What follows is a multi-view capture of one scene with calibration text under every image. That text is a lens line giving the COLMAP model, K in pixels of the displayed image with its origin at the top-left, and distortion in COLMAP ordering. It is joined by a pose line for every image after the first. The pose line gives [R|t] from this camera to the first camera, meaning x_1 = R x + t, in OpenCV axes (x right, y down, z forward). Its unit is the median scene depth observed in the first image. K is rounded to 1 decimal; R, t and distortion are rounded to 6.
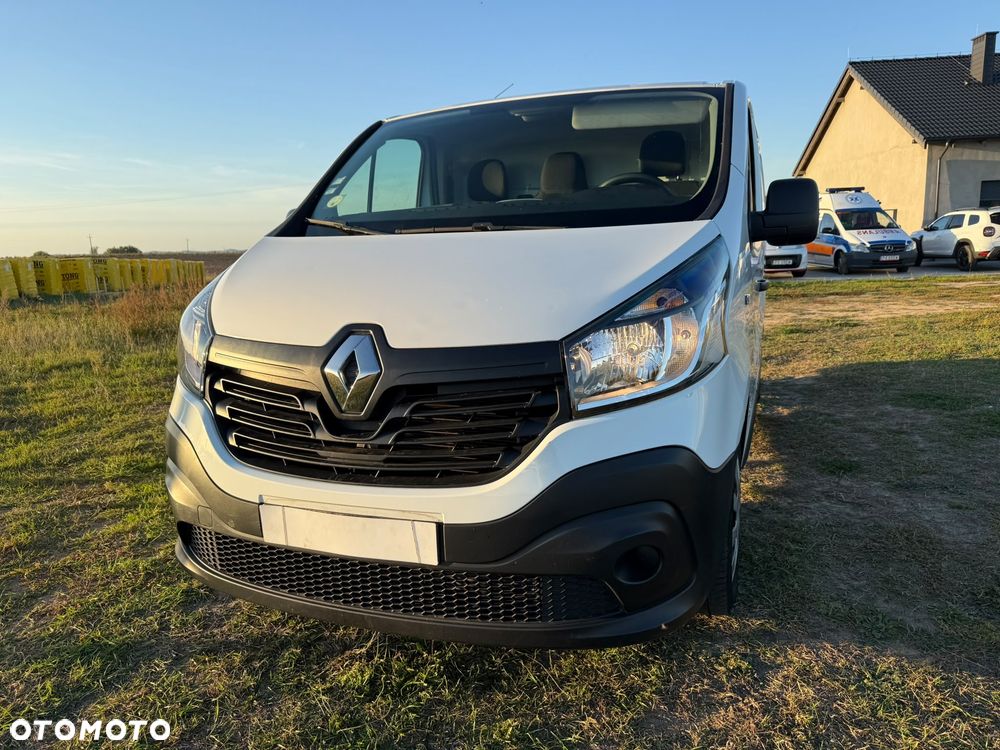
lens RADIAL K [[714.2, 0, 505.8], [0, 714.2, 379.8], [0, 0, 1]] dist [0.028974, -0.036167]
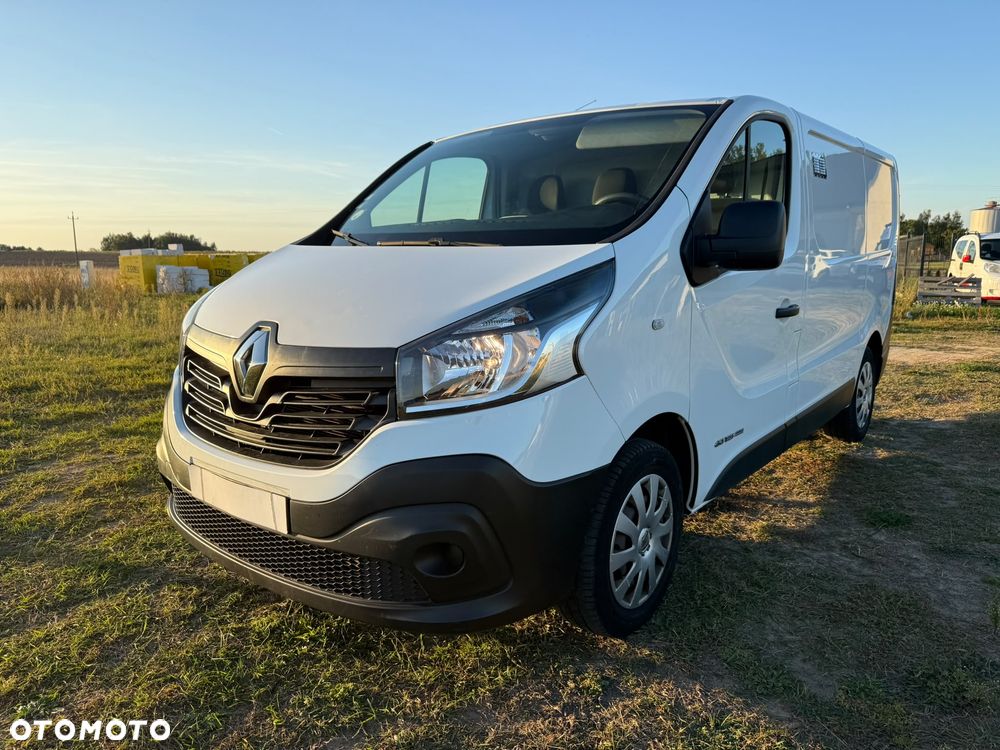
lens RADIAL K [[714.2, 0, 496.0], [0, 714.2, 381.8], [0, 0, 1]] dist [0.028974, -0.036167]
pose [[0.948298, 0.089780, -0.304419, 0.470596], [-0.091731, 0.995752, 0.007916, -0.021802], [0.303837, 0.020418, 0.952505, -0.005178]]
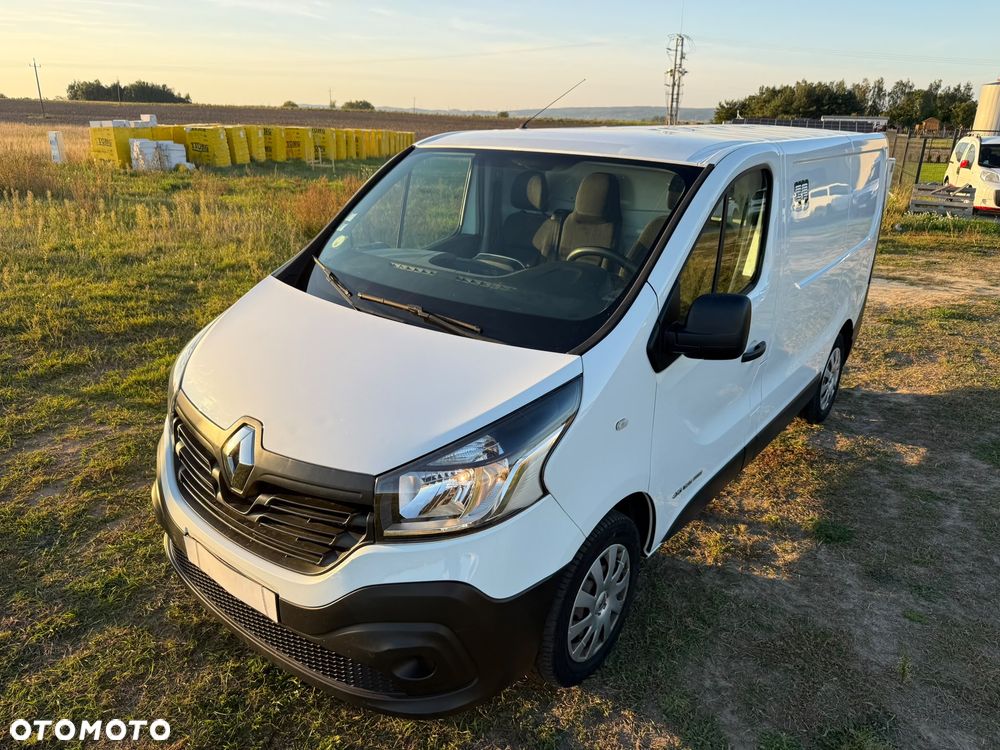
lens RADIAL K [[714.2, 0, 498.1], [0, 714.2, 375.2], [0, 0, 1]] dist [0.028974, -0.036167]
pose [[0.951417, 0.159973, -0.263085, 0.466005], [-0.114430, 0.976947, 0.180223, -0.383921], [0.285851, -0.141363, 0.947790, -0.040088]]
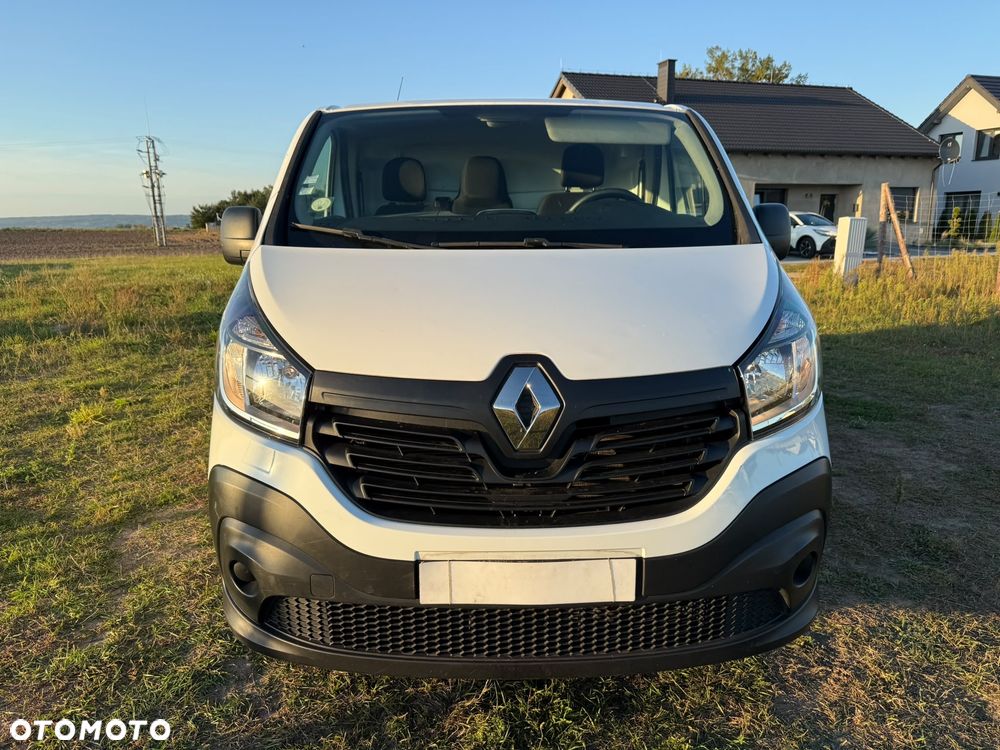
lens RADIAL K [[714.2, 0, 500.6], [0, 714.2, 372.6], [0, 0, 1]] dist [0.028974, -0.036167]
pose [[0.927400, -0.048164, 0.370957, -0.520064], [0.044619, 0.998839, 0.018138, -0.066080], [-0.371400, -0.000269, 0.928473, 0.133302]]
